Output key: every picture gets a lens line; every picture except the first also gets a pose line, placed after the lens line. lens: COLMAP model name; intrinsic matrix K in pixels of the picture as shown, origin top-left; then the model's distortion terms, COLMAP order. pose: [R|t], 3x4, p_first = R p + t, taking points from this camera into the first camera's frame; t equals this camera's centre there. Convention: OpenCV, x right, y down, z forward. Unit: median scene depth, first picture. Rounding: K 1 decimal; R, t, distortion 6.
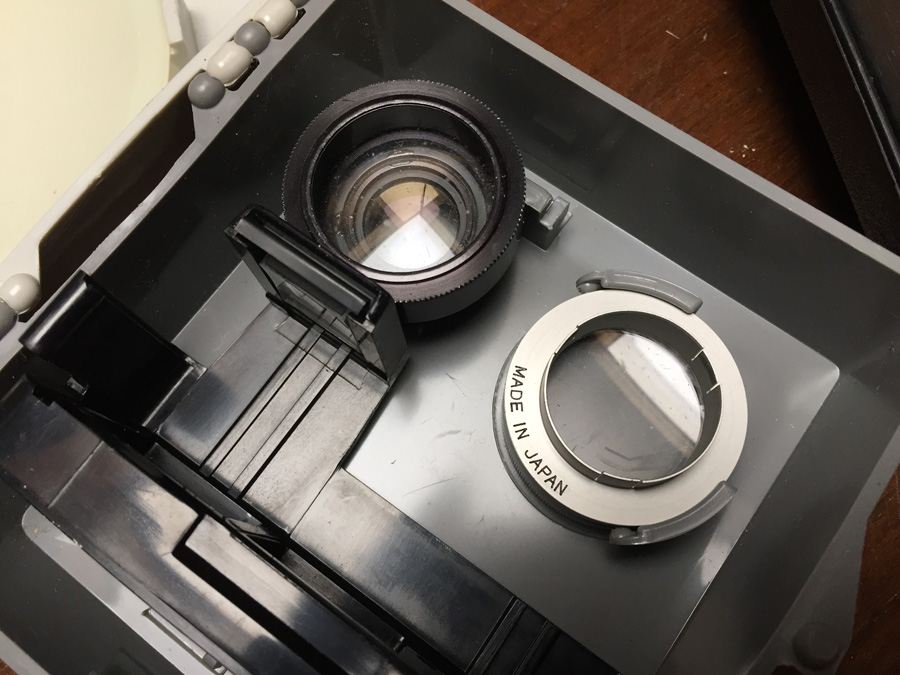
lens RADIAL K [[825.3, 0, 454.6], [0, 825.3, 346.2], [0, 0, 1]] dist [0.063375, -0.119482]
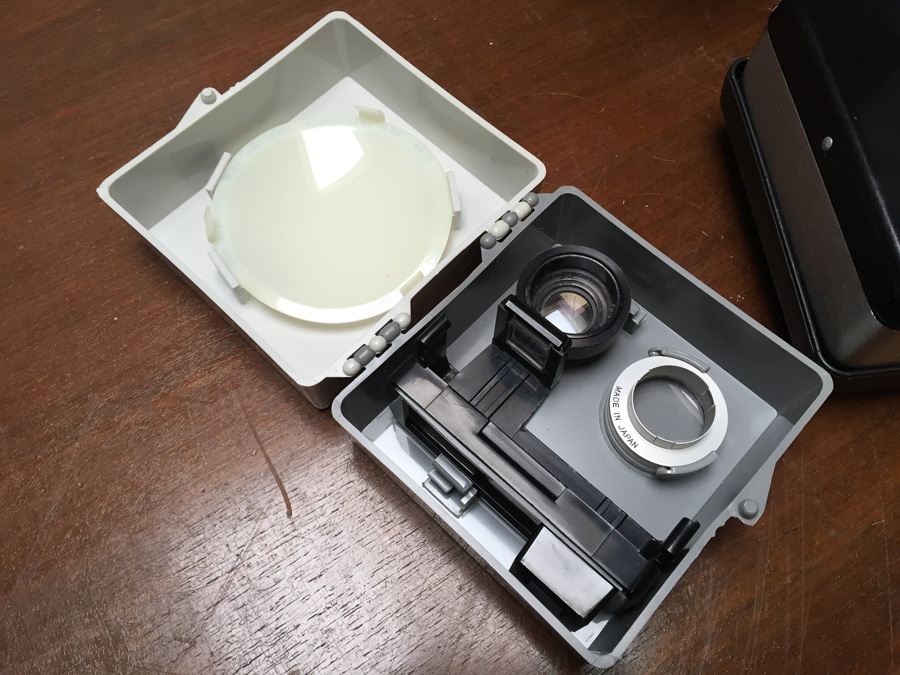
lens RADIAL K [[825.3, 0, 444.1], [0, 825.3, 330.7], [0, 0, 1]] dist [0.063375, -0.119482]
pose [[0.991763, 0.124184, -0.031370, -0.308664], [-0.127450, 0.981146, -0.145290, 0.245804], [0.012735, 0.148092, 0.988892, -1.079418]]
